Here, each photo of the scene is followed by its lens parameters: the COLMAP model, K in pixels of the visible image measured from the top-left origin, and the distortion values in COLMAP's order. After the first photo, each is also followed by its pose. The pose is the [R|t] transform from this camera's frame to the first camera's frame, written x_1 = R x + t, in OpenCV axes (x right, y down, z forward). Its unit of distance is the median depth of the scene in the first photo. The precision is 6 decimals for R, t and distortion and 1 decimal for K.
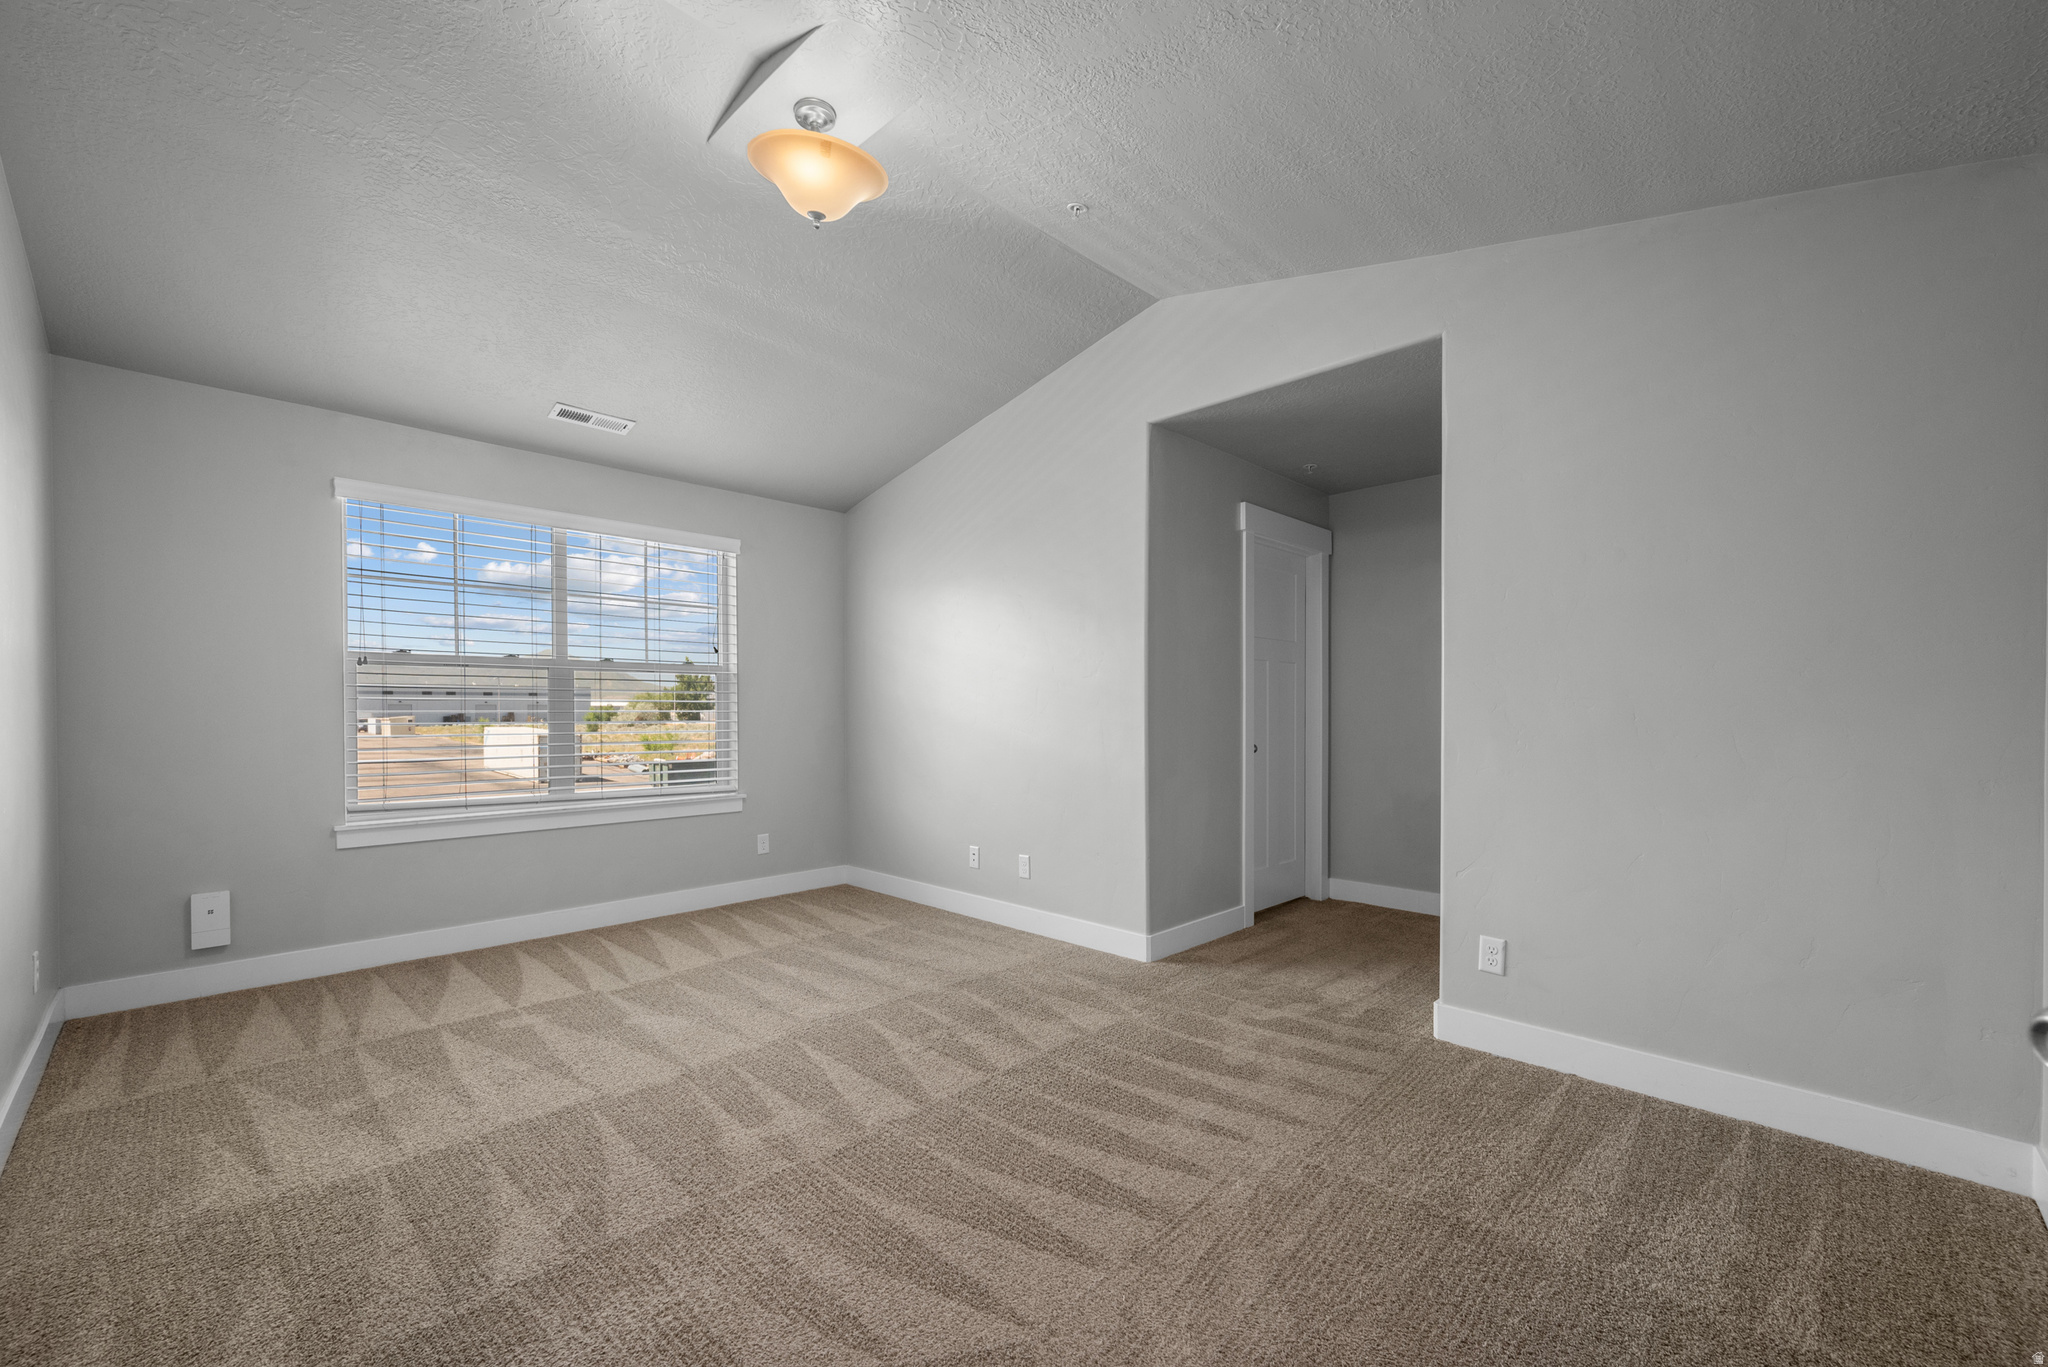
lens RADIAL K [[818.1, 0, 1027.6], [0, 818.1, 709.5], [0, 0, 1]] dist [-0.000782, -0.000042]
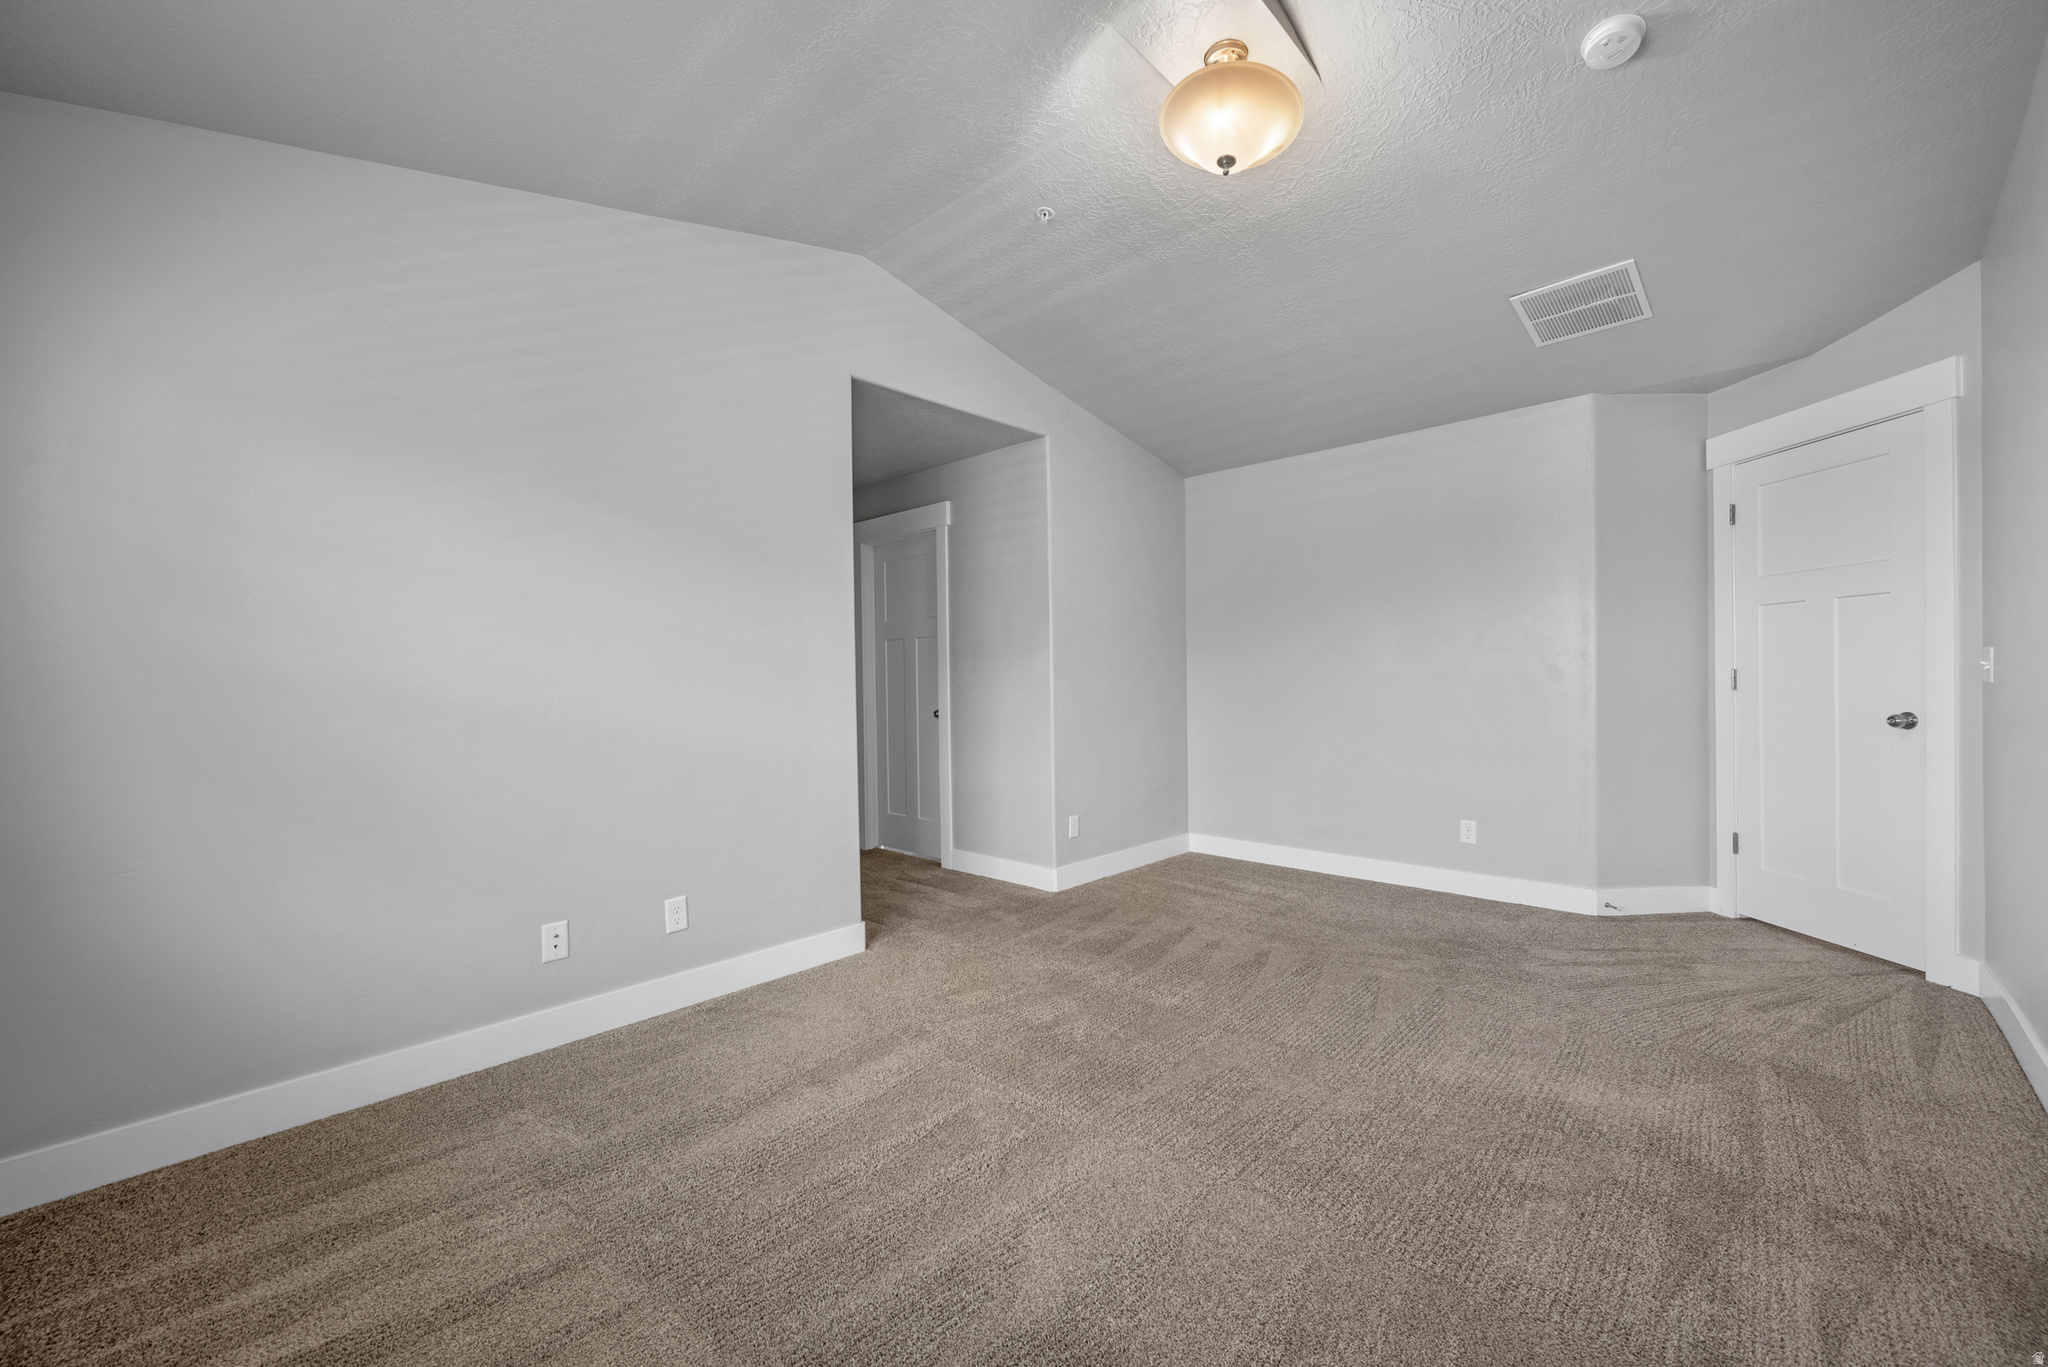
lens RADIAL K [[815.7, 0, 1024.0], [0, 815.7, 683.5], [0, 0, 1]] dist [-0.001397, -0.000056]
pose [[-0.009588, -0.009596, 0.999908, -1.016871], [0.017065, 0.999807, 0.009759, -0.005908], [-0.999808, 0.017157, -0.009422, 1.054195]]
